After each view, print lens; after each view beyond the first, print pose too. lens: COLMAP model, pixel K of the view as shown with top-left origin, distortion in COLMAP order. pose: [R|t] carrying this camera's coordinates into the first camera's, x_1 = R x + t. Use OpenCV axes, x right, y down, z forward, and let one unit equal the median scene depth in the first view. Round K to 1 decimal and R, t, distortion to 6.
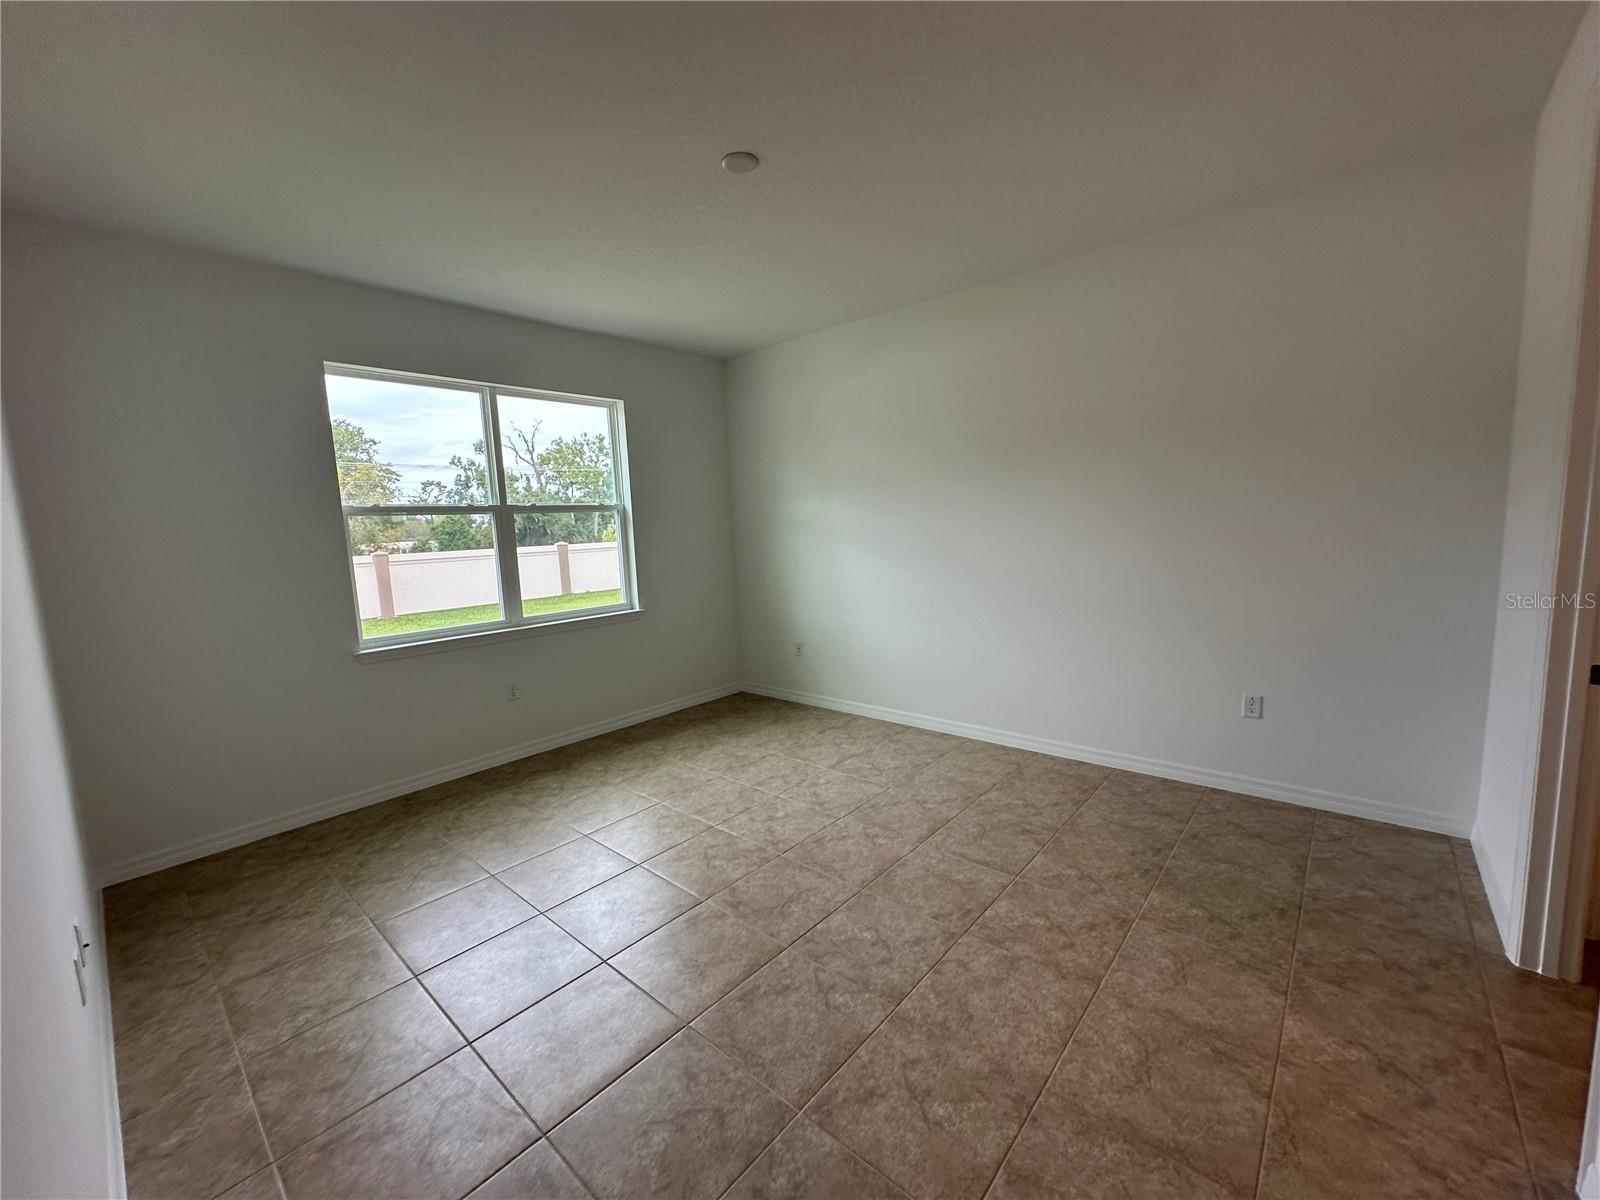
lens RADIAL K [[638.5, 0, 785.9], [0, 638.5, 596.8], [0, 0, 1]] dist [0.001503, -0.000927]
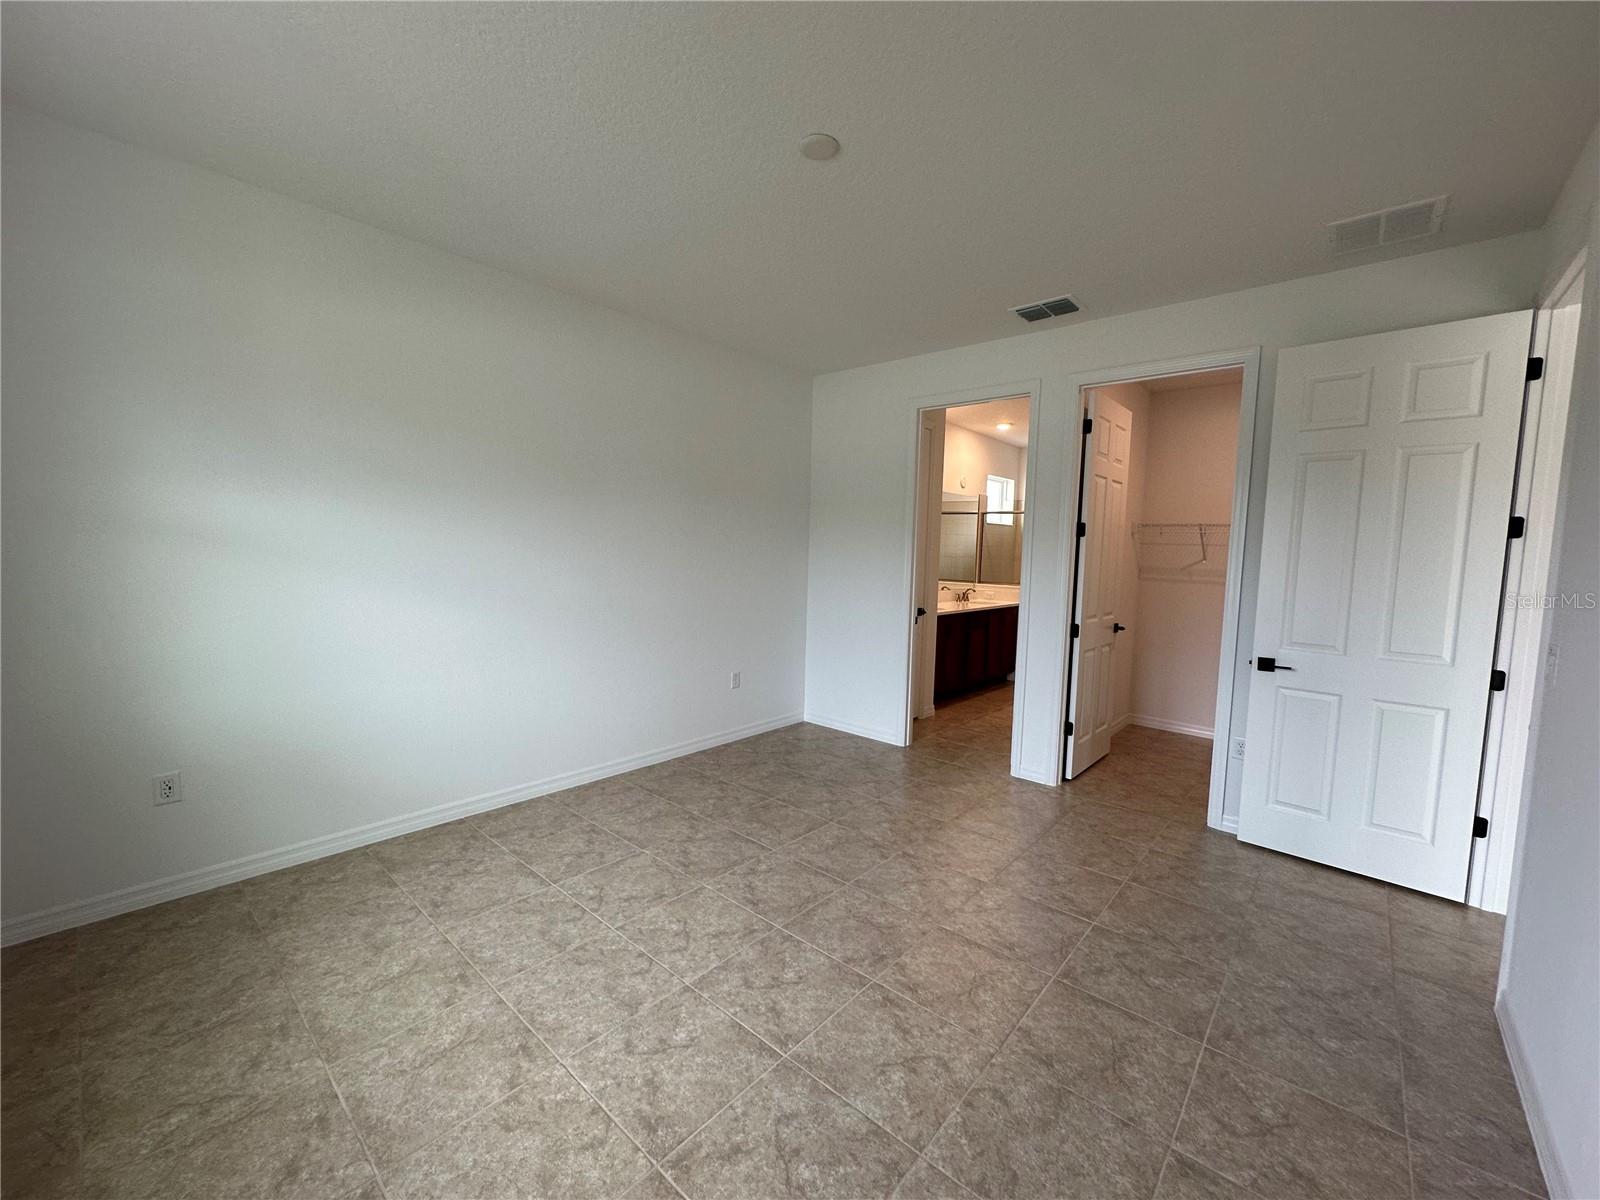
lens RADIAL K [[638.5, 0, 806.6], [0, 638.5, 607.8], [0, 0, 1]] dist [0.001503, -0.000927]
pose [[-0.018347, -0.051564, 0.998501, -0.668771], [0.087094, 0.994791, 0.052973, -0.056343], [-0.996031, 0.087935, -0.013760, 0.732447]]
